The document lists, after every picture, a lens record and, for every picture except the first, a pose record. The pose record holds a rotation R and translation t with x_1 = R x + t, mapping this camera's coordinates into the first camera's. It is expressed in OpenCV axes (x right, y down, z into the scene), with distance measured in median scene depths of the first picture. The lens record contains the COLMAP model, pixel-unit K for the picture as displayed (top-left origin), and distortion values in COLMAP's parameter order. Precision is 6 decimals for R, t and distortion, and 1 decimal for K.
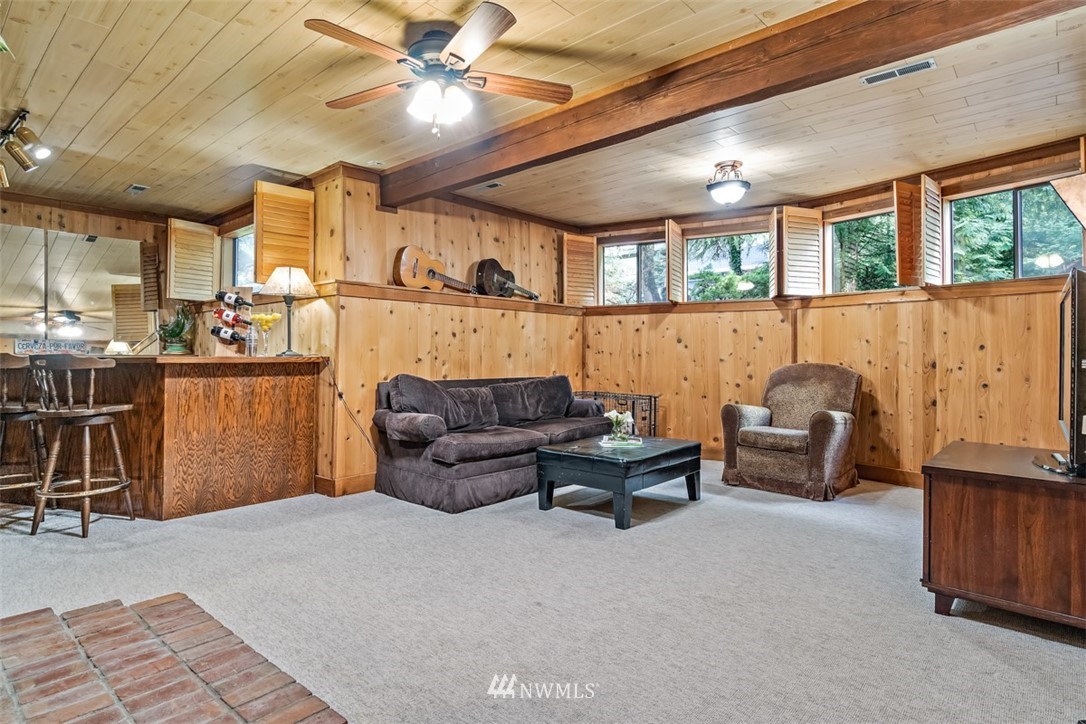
lens RADIAL K [[583.6, 0, 554.7], [0, 583.6, 346.8], [0, 0, 1]] dist [0.004003, -0.000952]
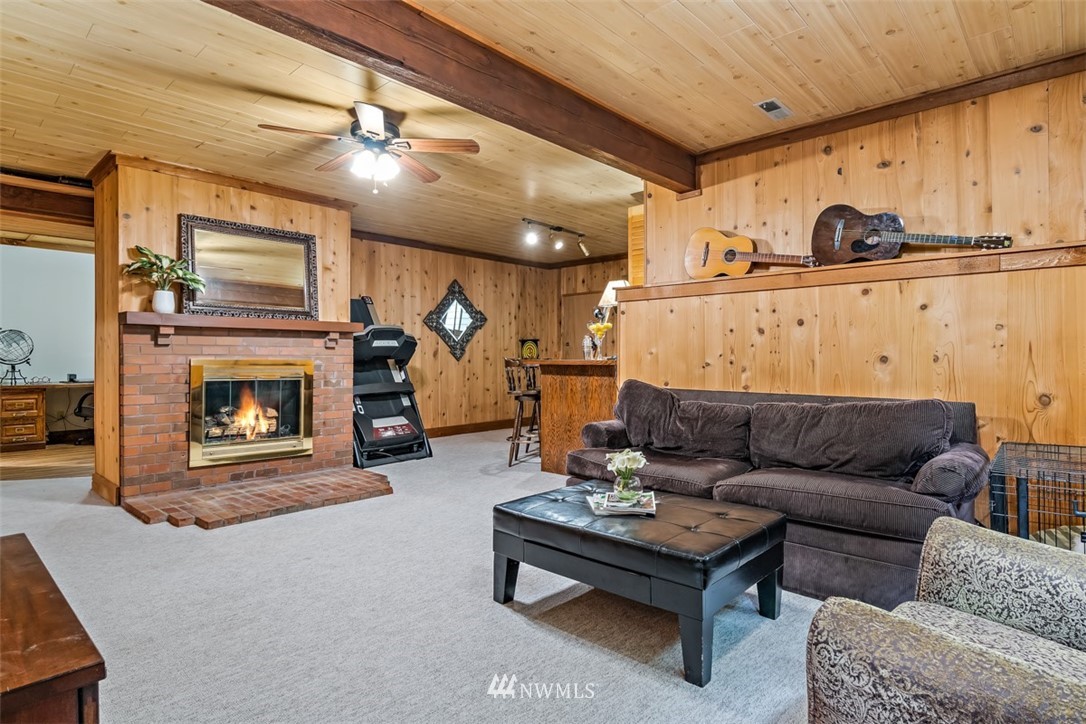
lens RADIAL K [[583.6, 0, 516.9], [0, 583.6, 357.3], [0, 0, 1]] dist [0.004003, -0.000952]
pose [[-0.056547, -0.001620, -0.998399, 0.643171], [0.015123, 0.999883, -0.002479, 0.010560], [0.998285, -0.015239, -0.056516, 0.819606]]
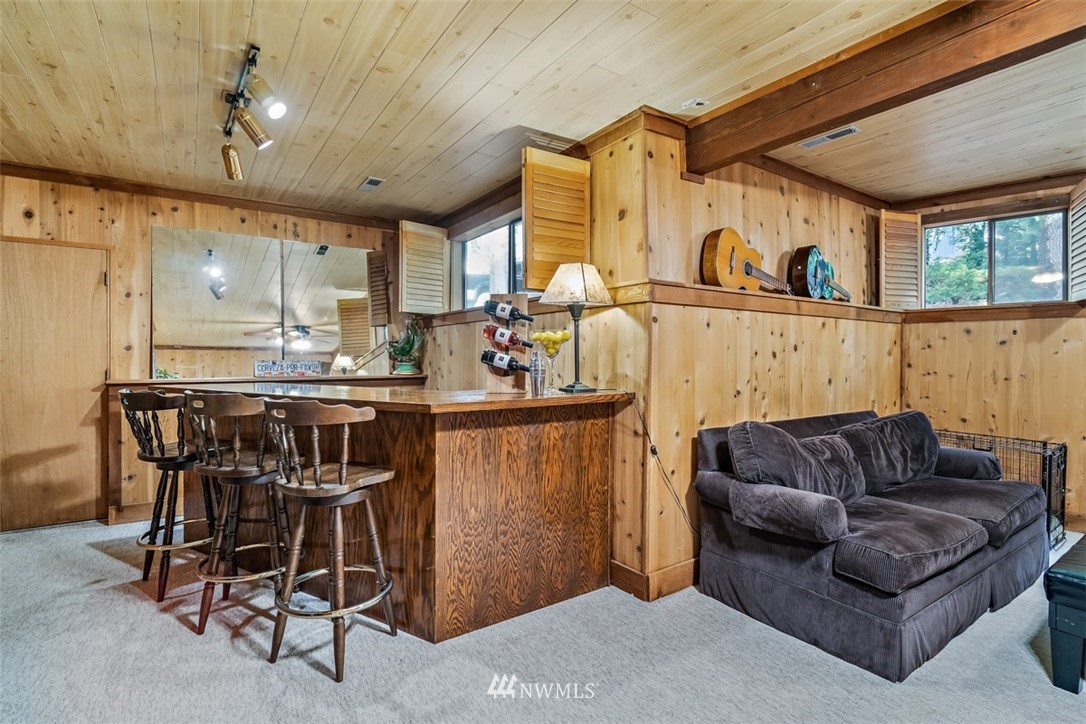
lens RADIAL K [[516.2, 0, 545.7], [0, 516.2, 358.9], [0, 0, 1]] dist [0.004572, -0.000966]
pose [[0.970320, -0.000085, -0.241824, -0.322251], [0.004905, 0.999801, 0.019330, -0.032666], [0.241774, -0.019942, 0.970128, 0.367924]]
